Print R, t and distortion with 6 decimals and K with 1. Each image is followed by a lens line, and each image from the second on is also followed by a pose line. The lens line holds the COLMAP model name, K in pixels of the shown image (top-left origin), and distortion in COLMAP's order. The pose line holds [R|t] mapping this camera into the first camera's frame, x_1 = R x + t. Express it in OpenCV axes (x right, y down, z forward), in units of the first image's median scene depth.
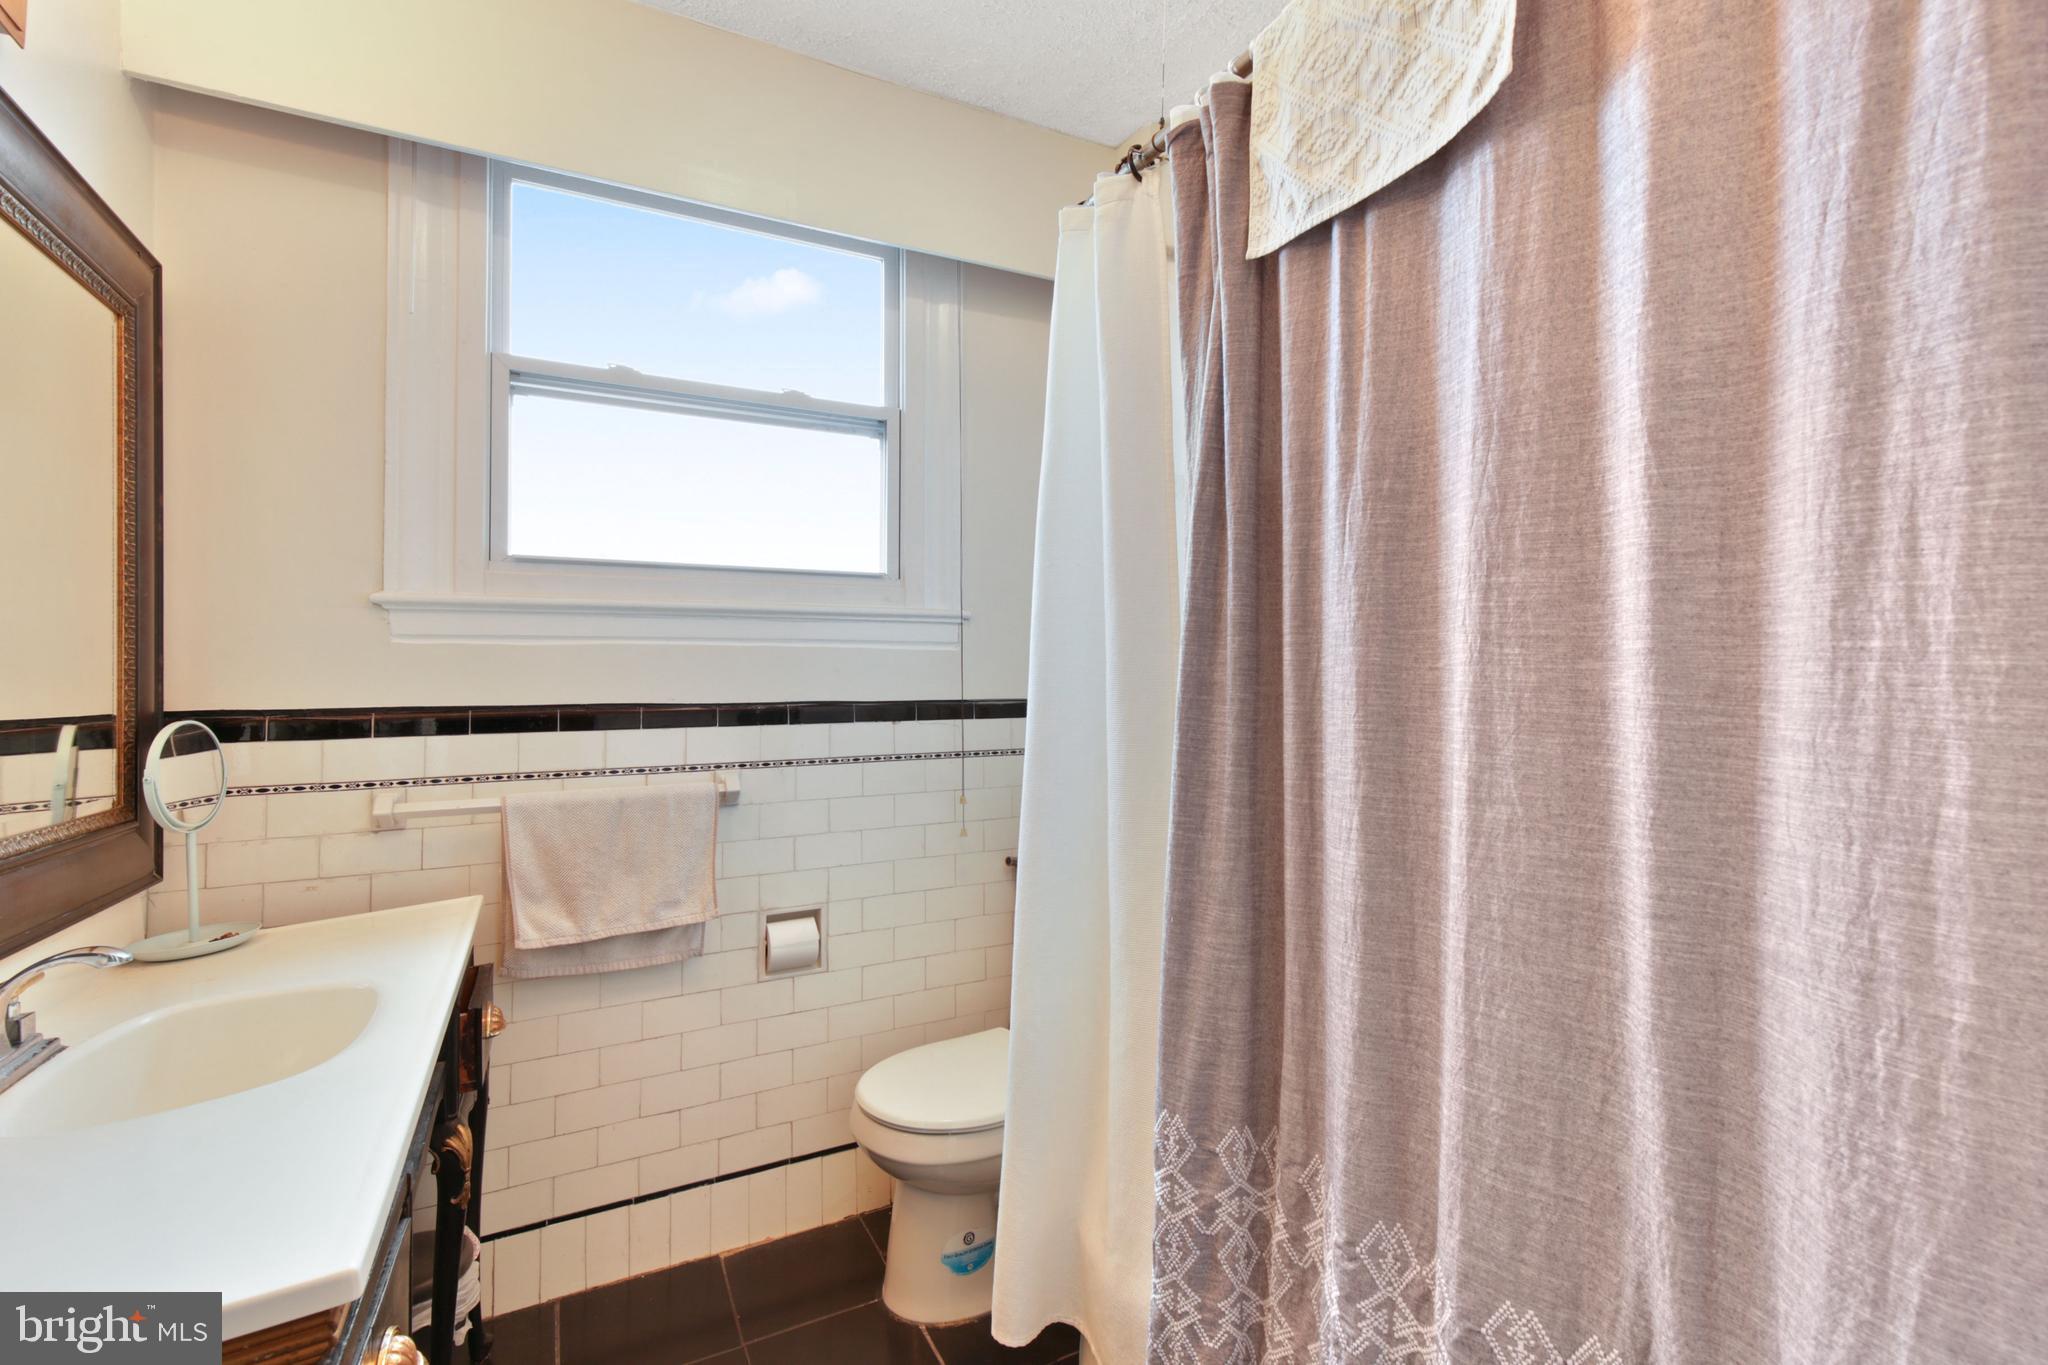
lens RADIAL K [[933.5, 0, 1031.2], [0, 933.5, 651.3], [0, 0, 1]] dist [0.034669, -0.011104]
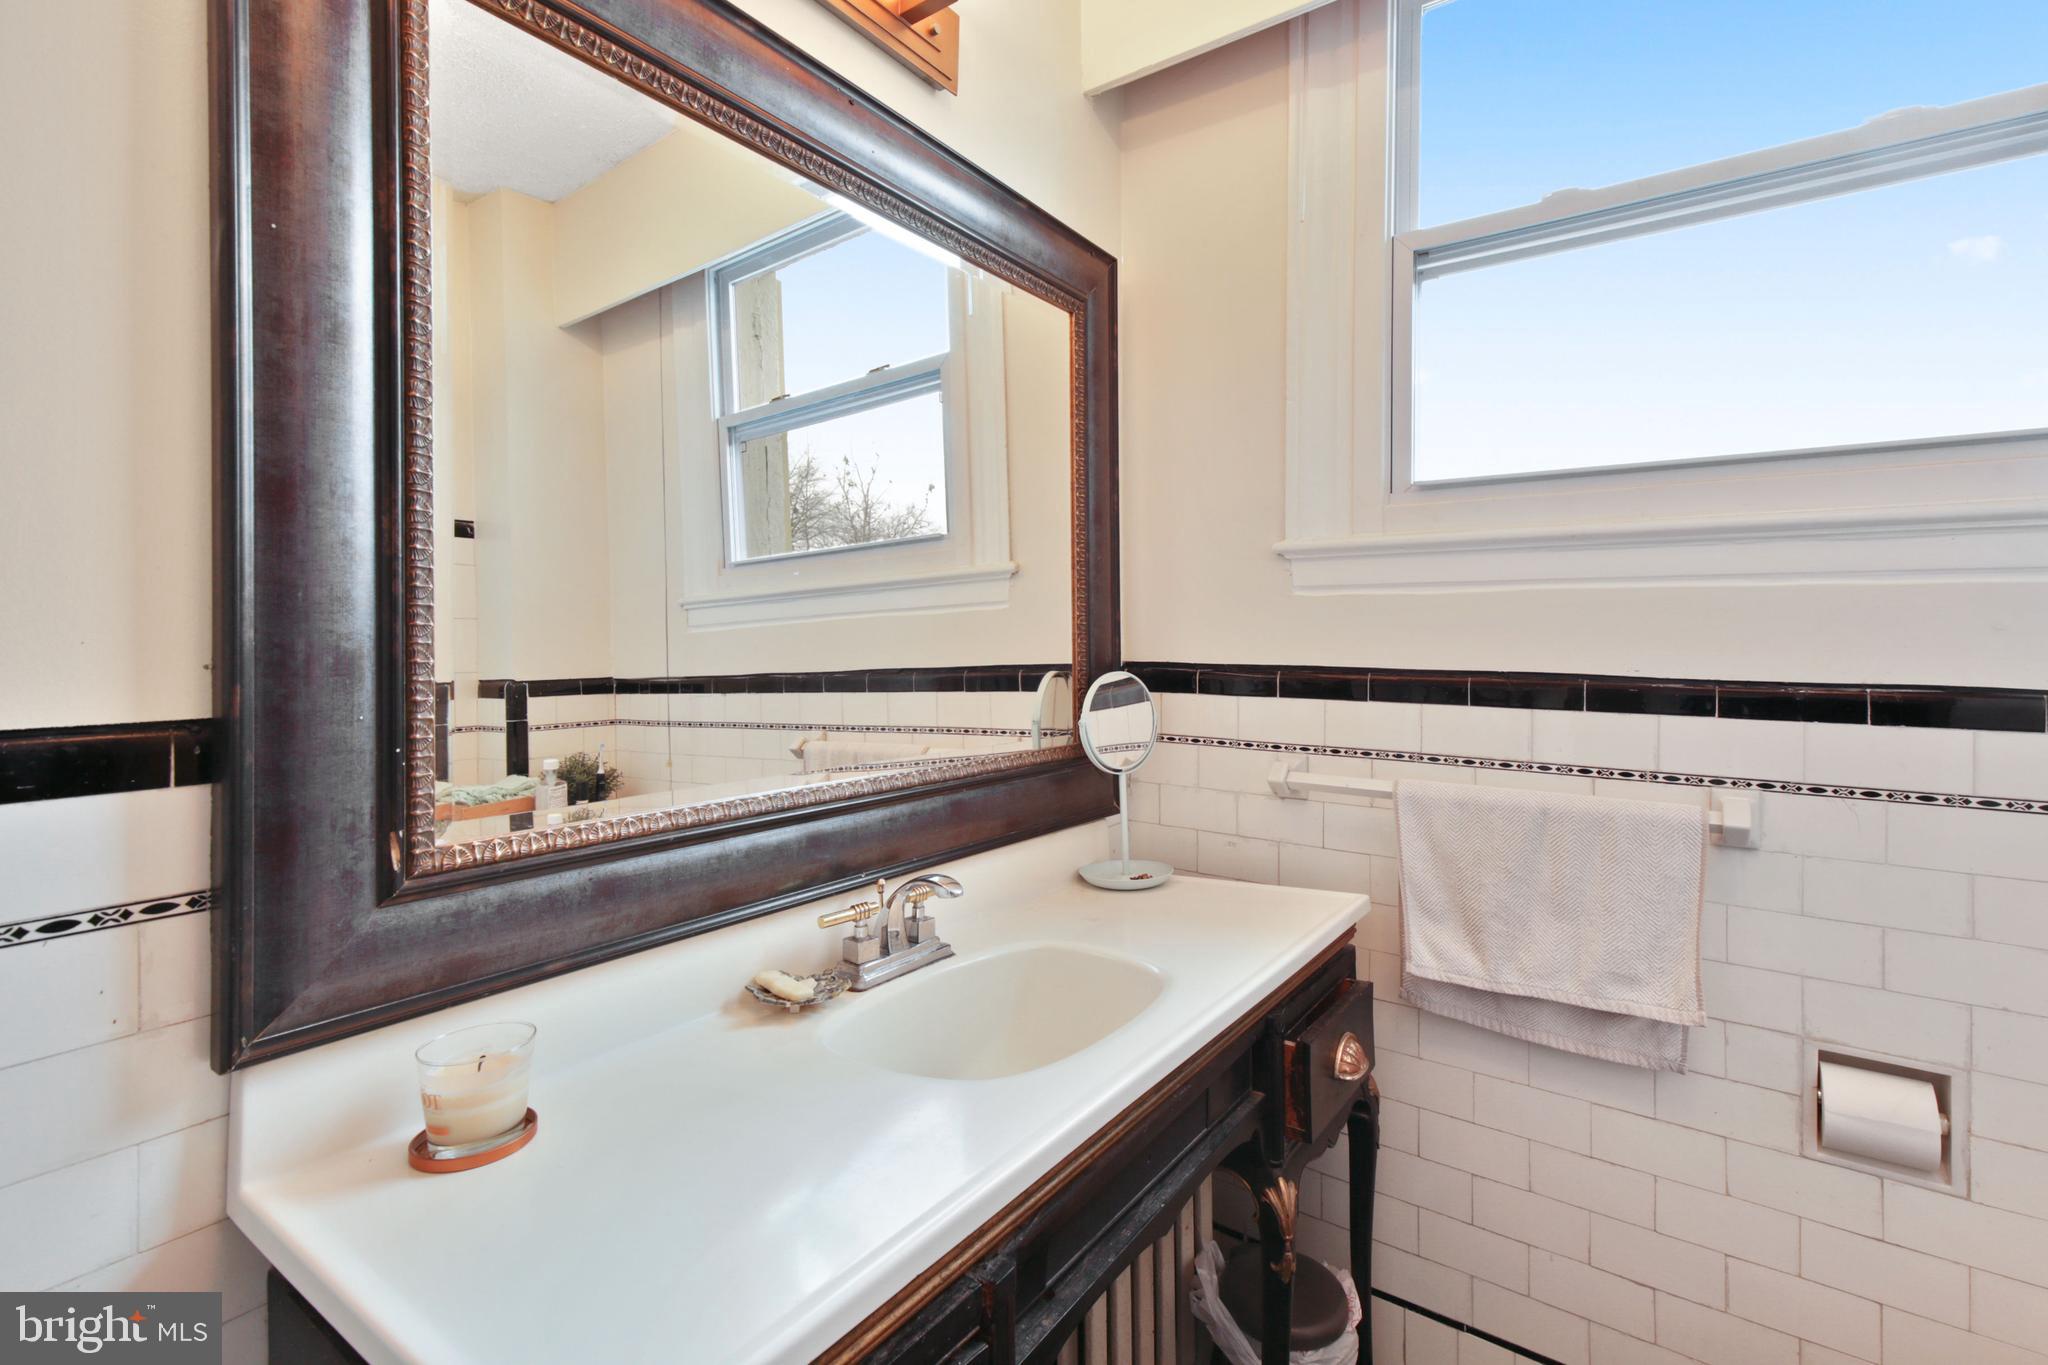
lens RADIAL K [[942.8, 0, 1043.5], [0, 942.8, 632.7], [0, 0, 1]] dist [0.029088, -0.009744]
pose [[0.455804, 0.013254, -0.889981, 0.027307], [0.017708, 0.999556, 0.023955, 0.000867], [0.889904, -0.026679, 0.455367, 0.344493]]
